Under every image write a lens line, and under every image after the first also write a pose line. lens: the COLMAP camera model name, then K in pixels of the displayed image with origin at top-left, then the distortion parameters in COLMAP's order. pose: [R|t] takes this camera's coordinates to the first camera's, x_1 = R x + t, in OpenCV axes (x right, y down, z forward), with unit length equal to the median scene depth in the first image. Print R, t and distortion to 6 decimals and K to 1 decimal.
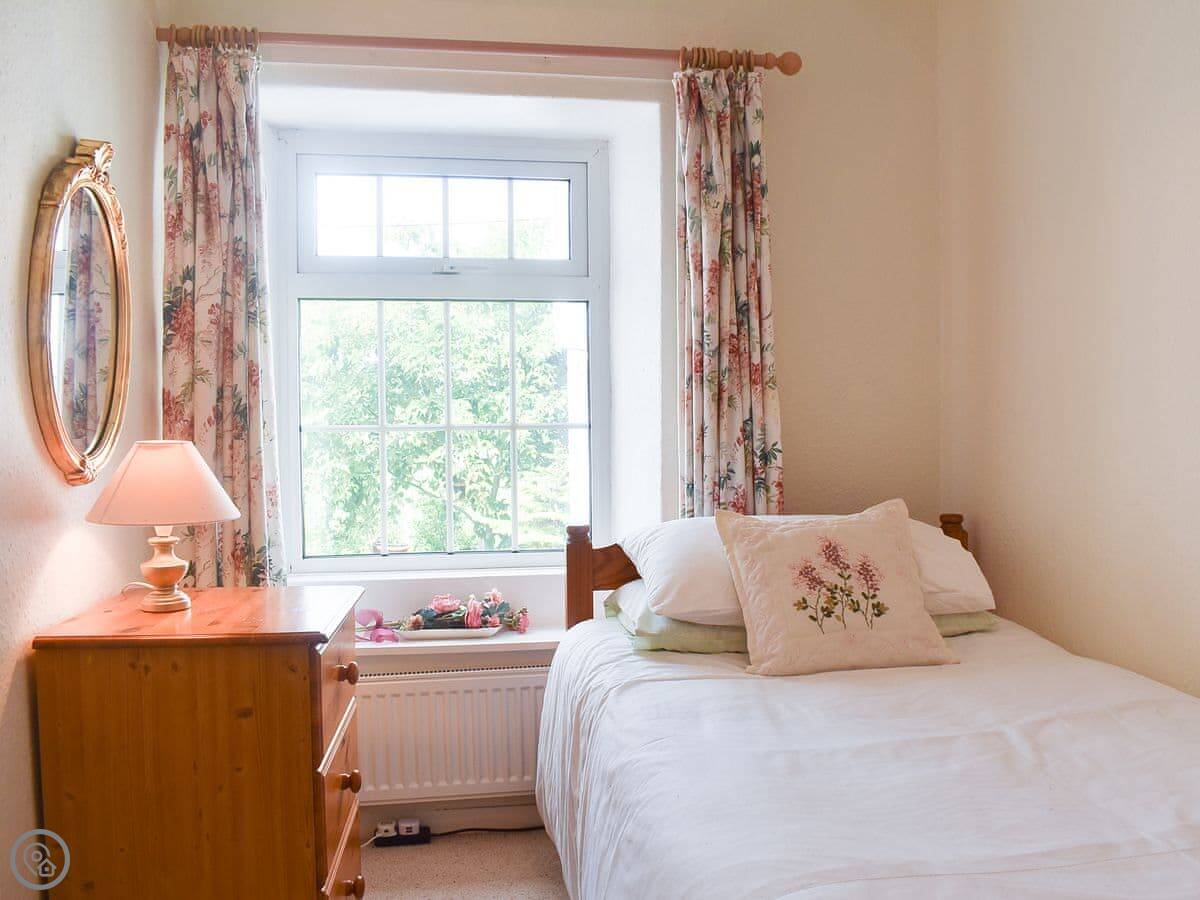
lens RADIAL K [[1055.2, 0, 601.4], [0, 1055.2, 488.7], [0, 0, 1]] dist [-0.092734, 0.001956]
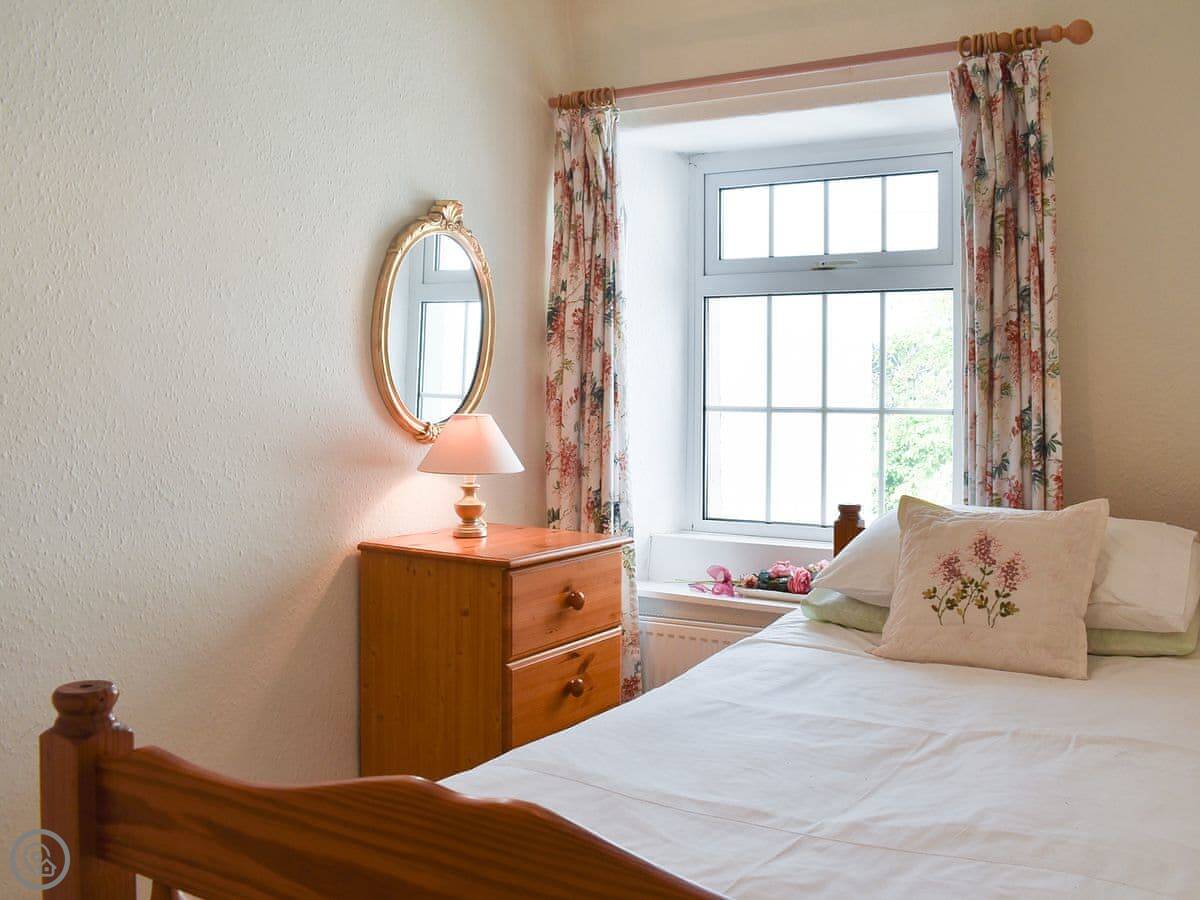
lens RADIAL K [[1070.0, 0, 603.6], [0, 1070.0, 442.7], [0, 0, 1]] dist [-0.094341, 0.007334]
pose [[0.767408, 0.041153, -0.639837, 0.488413], [-0.056057, 0.998423, -0.003017, -0.010975], [0.638704, 0.038183, 0.768504, 0.015677]]
